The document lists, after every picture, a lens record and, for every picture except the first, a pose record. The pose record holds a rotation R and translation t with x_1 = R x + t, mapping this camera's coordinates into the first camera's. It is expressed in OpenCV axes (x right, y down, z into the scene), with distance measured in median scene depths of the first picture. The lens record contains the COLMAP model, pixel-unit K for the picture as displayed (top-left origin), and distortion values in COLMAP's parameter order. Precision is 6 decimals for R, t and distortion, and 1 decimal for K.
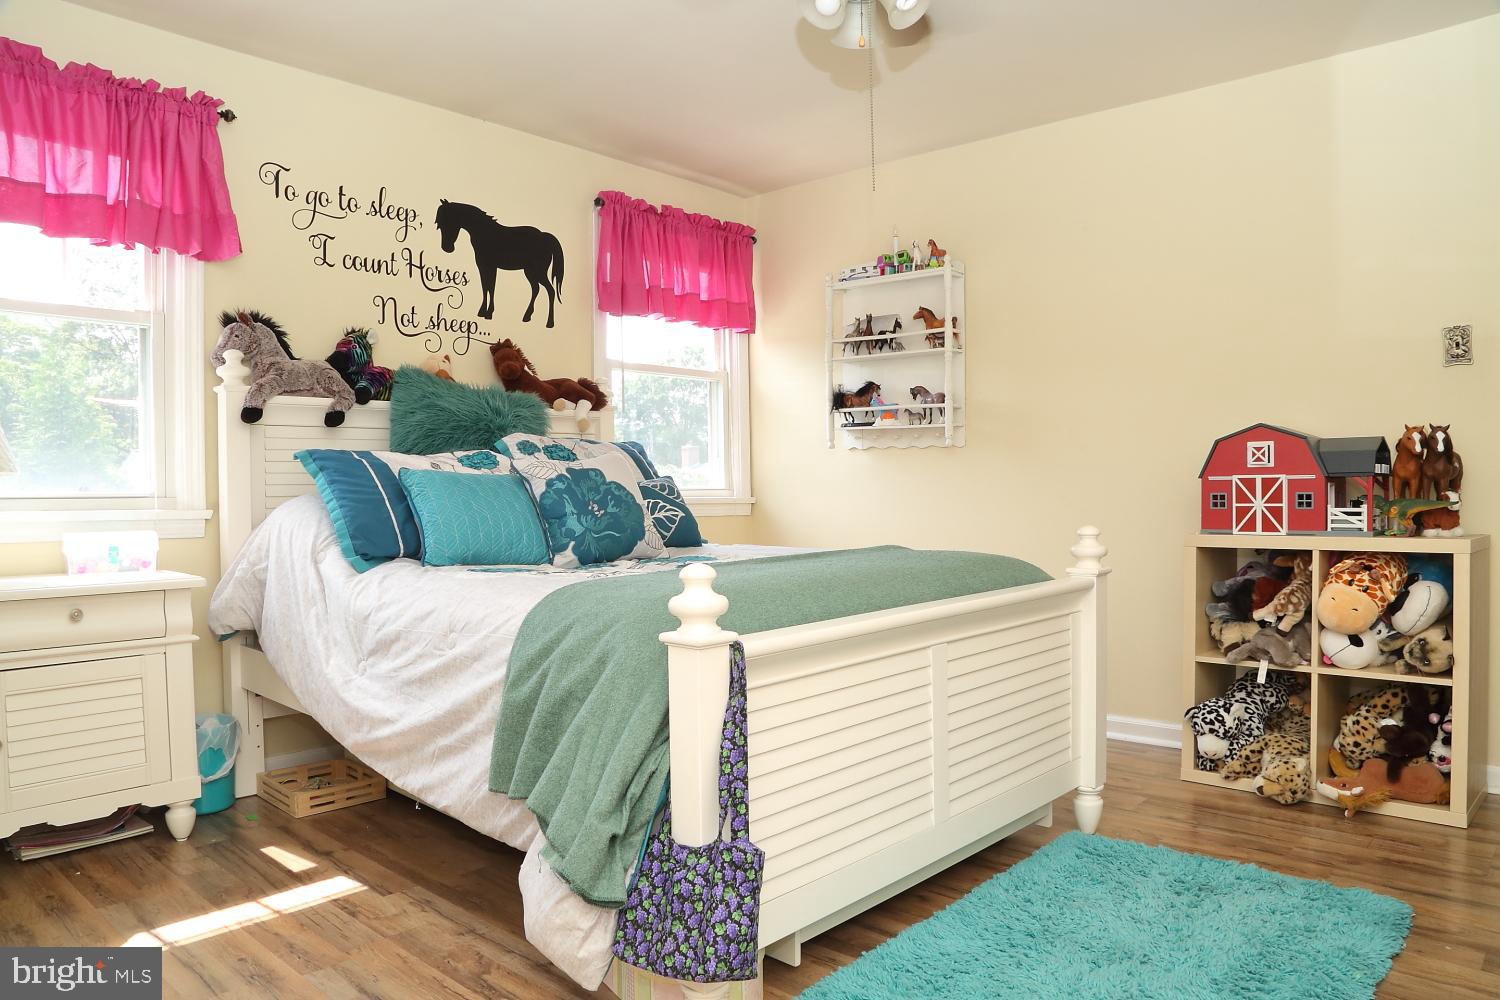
lens RADIAL K [[1016.0, 0, 750.0], [0, 1016.0, 500.0], [0, 0, 1]] dist [-0.116634, 0.050877]
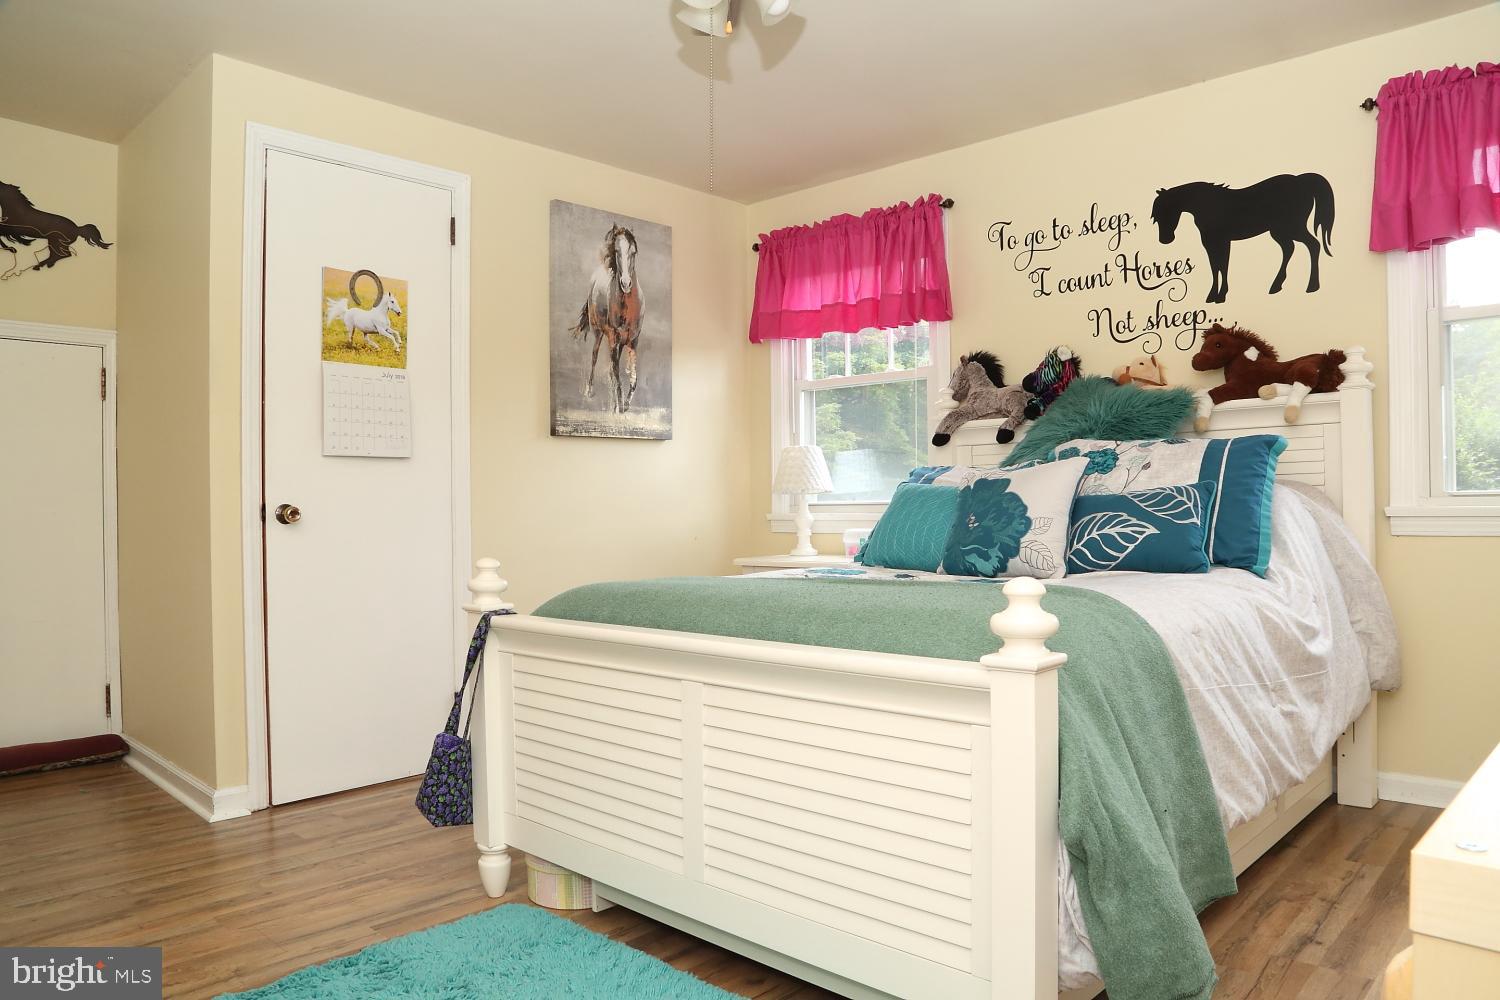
lens RADIAL K [[1016.0, 0, 750.0], [0, 1016.0, 500.0], [0, 0, 1]] dist [-0.116634, 0.050877]
pose [[-0.003858, 0.006350, -0.999972, 0.651187], [0.005477, 0.999965, 0.006328, -0.015470], [0.999978, -0.005452, -0.003893, 0.629510]]
